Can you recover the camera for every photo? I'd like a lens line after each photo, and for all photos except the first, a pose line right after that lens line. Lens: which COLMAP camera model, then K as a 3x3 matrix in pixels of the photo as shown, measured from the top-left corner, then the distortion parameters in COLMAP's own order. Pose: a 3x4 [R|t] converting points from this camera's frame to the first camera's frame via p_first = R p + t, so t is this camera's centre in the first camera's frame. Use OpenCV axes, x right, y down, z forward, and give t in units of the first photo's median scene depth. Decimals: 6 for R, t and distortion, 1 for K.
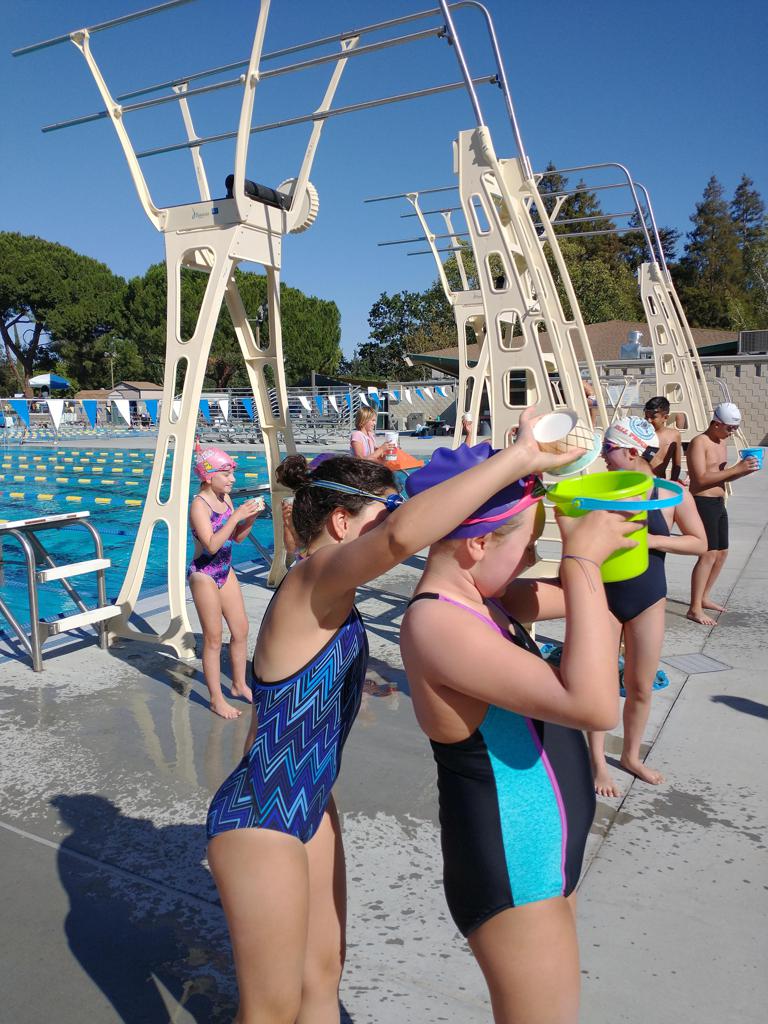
lens RADIAL K [[846.4, 0, 384.0], [0, 846.4, 512.0], [0, 0, 1]] dist [0.004497, -0.054444]
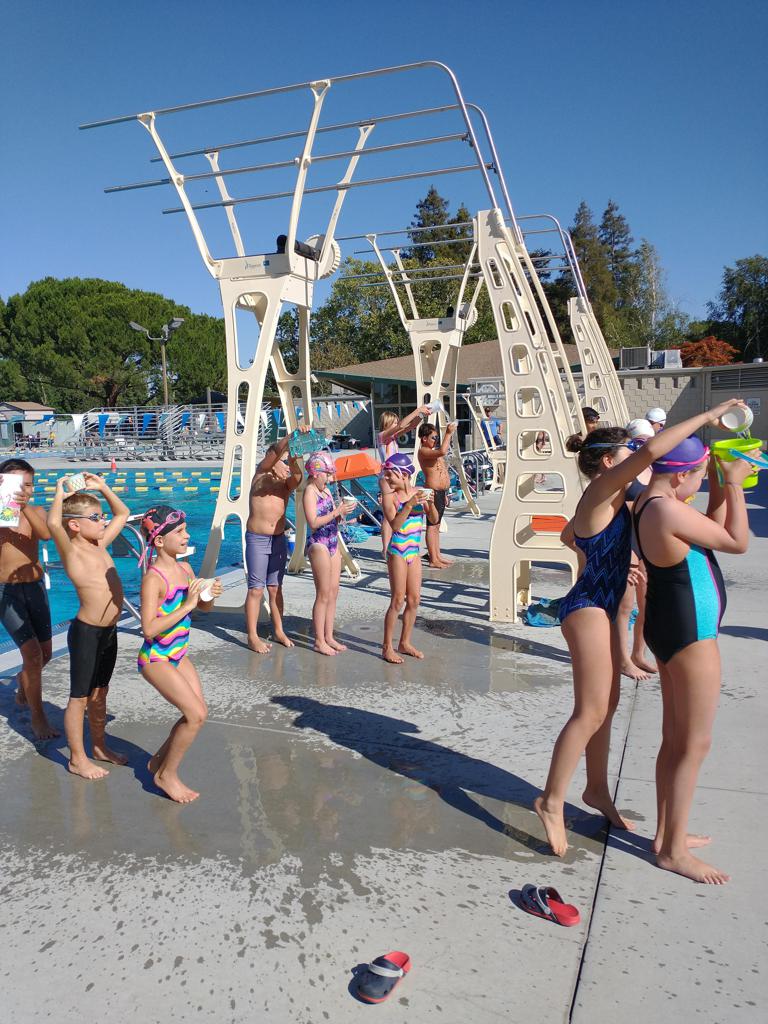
lens RADIAL K [[845.3, 0, 384.0], [0, 845.3, 512.0], [0, 0, 1]] dist [-0.035169, -0.002567]
pose [[0.990794, -0.029667, 0.132090, -0.177337], [0.031936, 0.999376, -0.015094, 0.026102], [-0.131560, 0.019173, 0.991123, -0.200762]]
